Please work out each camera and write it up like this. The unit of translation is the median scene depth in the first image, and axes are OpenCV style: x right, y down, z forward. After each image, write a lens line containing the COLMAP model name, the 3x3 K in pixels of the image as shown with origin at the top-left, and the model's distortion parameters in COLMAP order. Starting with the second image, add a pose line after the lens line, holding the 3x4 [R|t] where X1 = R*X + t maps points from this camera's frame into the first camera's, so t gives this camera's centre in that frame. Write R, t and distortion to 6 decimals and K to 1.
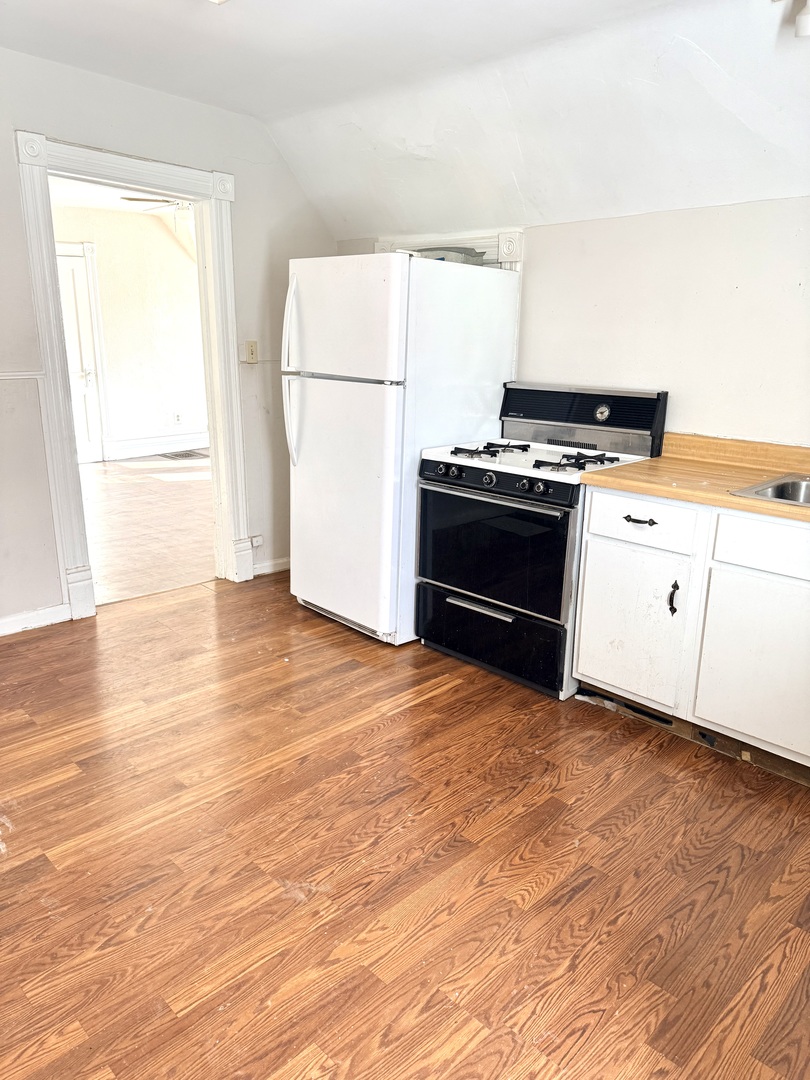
lens RADIAL K [[754.9, 0, 400.9], [0, 754.9, 544.7], [0, 0, 1]] dist [0.097597, -0.123715]
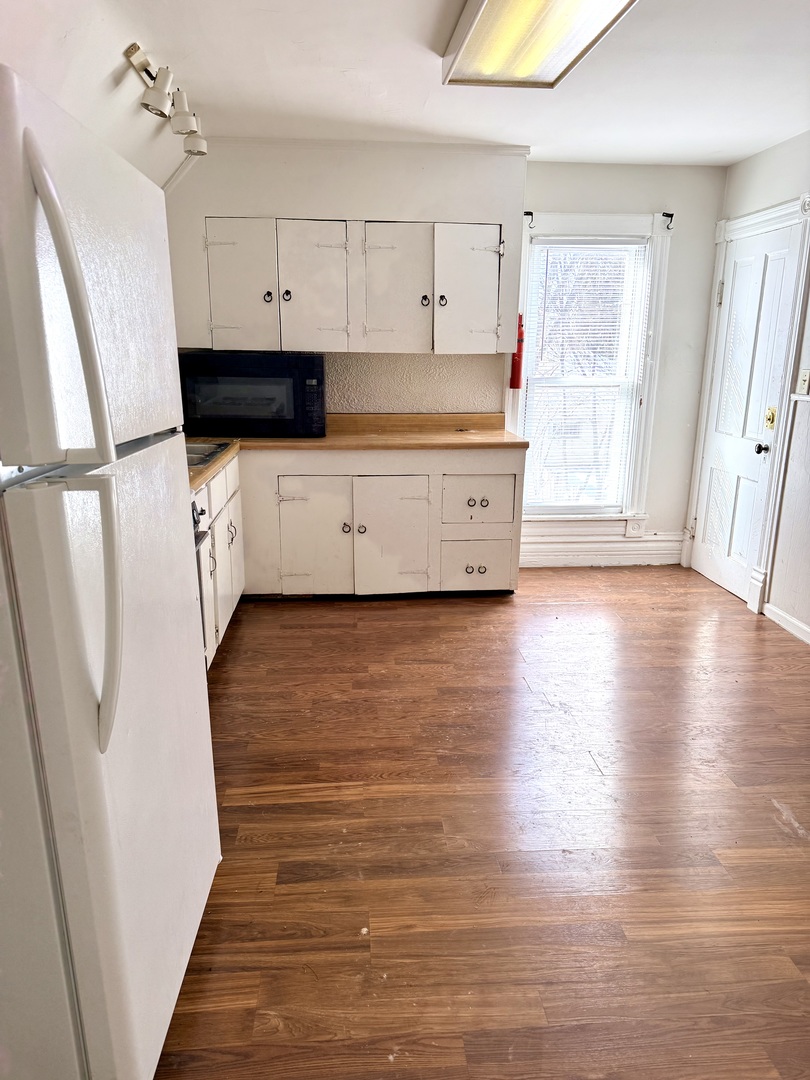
lens RADIAL K [[740.8, 0, 405.7], [0, 740.8, 554.0], [0, 0, 1]] dist [0.088626, -0.108166]
pose [[-0.761973, -0.186234, 0.620253, -0.574300], [0.158093, 0.875291, 0.457026, -0.415020], [-0.628016, 0.446299, -0.637506, 1.500135]]
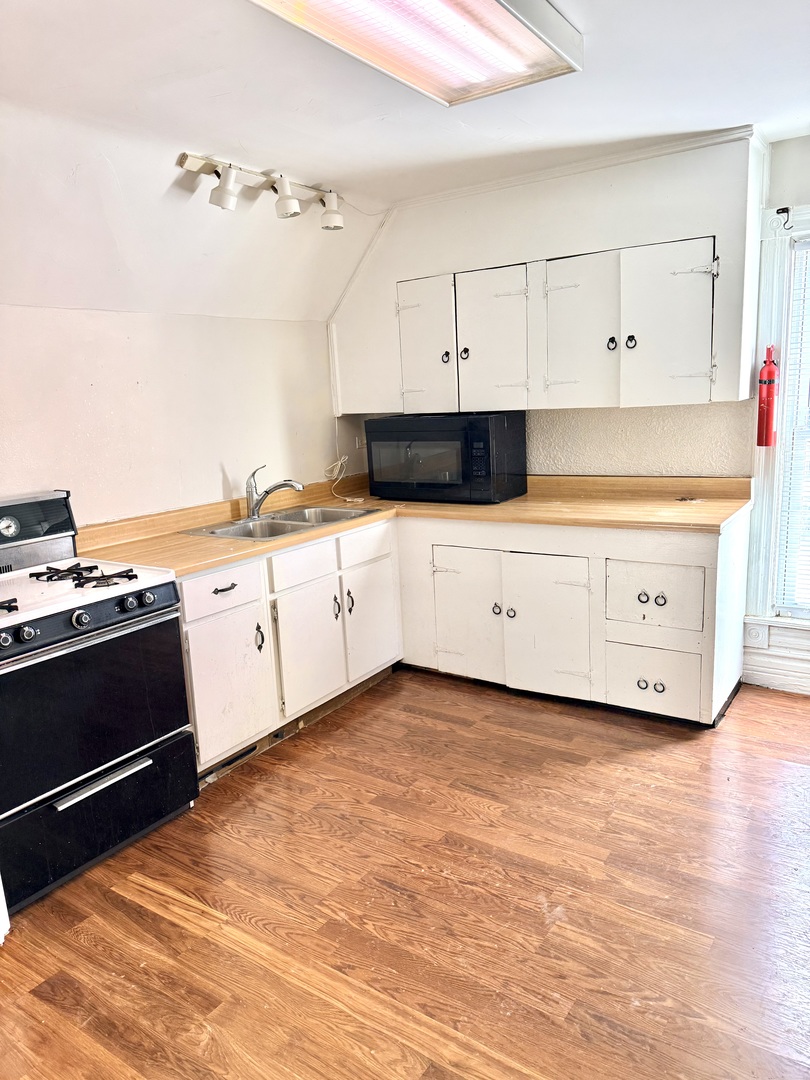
lens RADIAL K [[765.8, 0, 409.5], [0, 765.8, 542.1], [0, 0, 1]] dist [0.106194, -0.122795]
pose [[-0.192467, -0.196902, 0.961346, -0.796979], [0.310358, 0.917161, 0.249988, -0.288192], [-0.930932, 0.346476, -0.115413, 0.844643]]
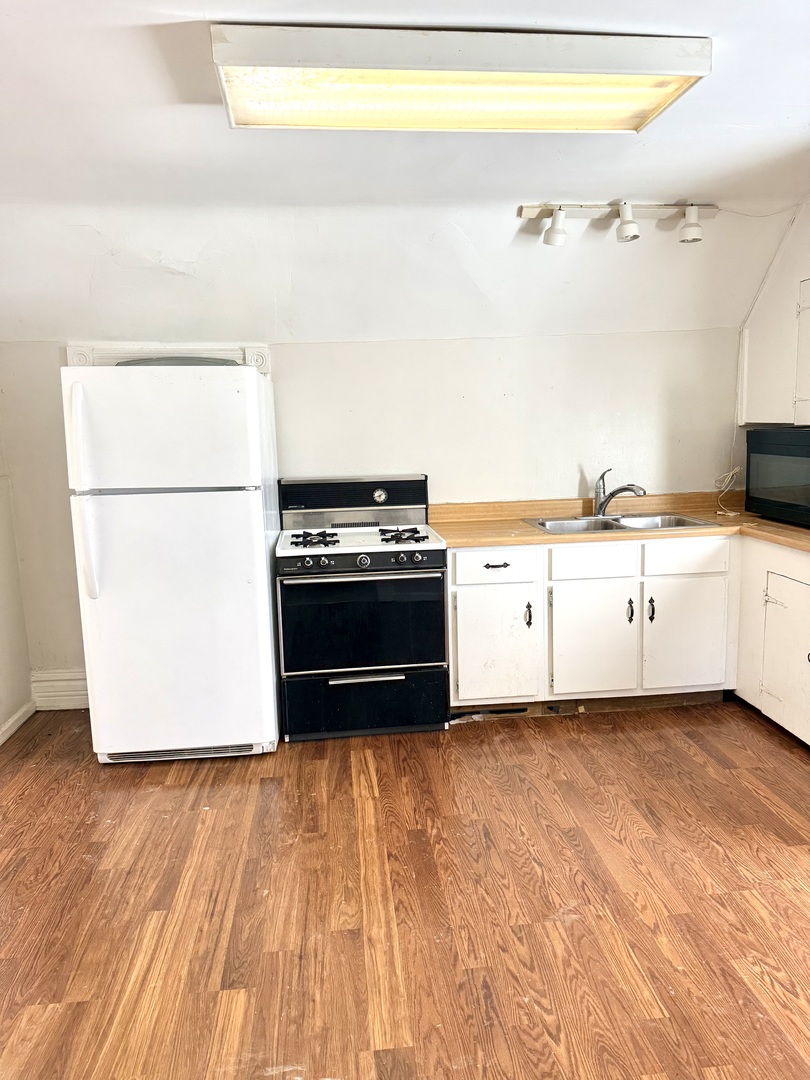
lens RADIAL K [[765.8, 0, 409.5], [0, 765.8, 542.1], [0, 0, 1]] dist [0.106194, -0.122795]
pose [[0.618294, -0.157108, 0.770084, -0.805251], [0.247948, 0.968772, -0.001432, -0.106993], [-0.745811, 0.191826, 0.637941, 0.241688]]
